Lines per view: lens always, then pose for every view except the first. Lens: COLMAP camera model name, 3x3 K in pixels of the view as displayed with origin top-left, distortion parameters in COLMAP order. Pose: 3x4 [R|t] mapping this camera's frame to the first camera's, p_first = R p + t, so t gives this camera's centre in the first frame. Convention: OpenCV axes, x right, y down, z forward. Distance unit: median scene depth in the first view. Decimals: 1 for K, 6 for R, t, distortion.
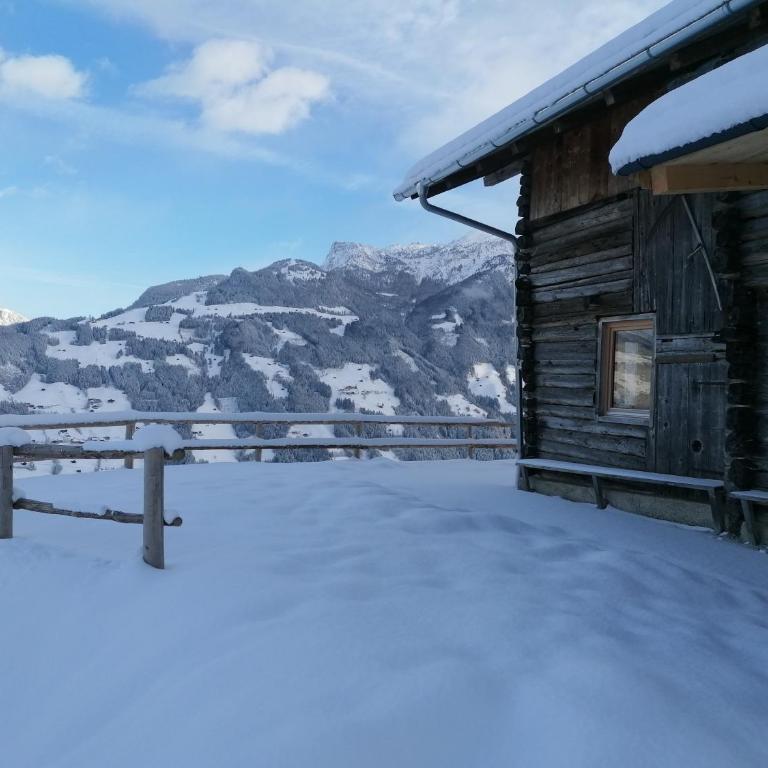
lens RADIAL K [[751.4, 0, 384.0], [0, 751.4, 384.0], [0, 0, 1]] dist [0.057851, -0.015035]
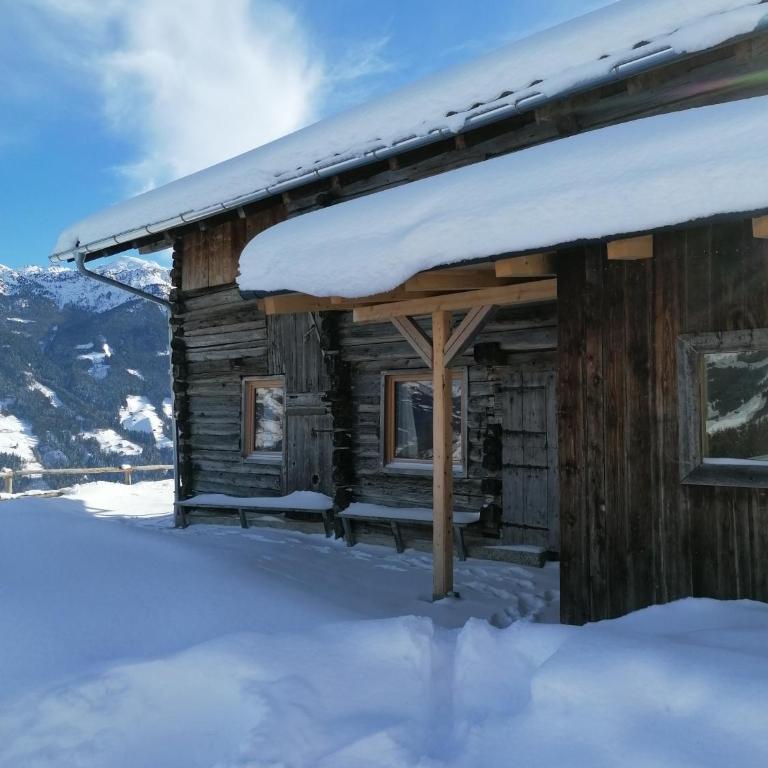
lens RADIAL K [[786.4, 0, 395.8], [0, 786.4, 369.1], [0, 0, 1]] dist [0.115267, -0.232084]
pose [[0.901230, -0.008193, 0.433263, -0.038431], [0.031089, 0.998467, -0.045787, -0.031592], [-0.432224, 0.054735, 0.900104, -0.225853]]
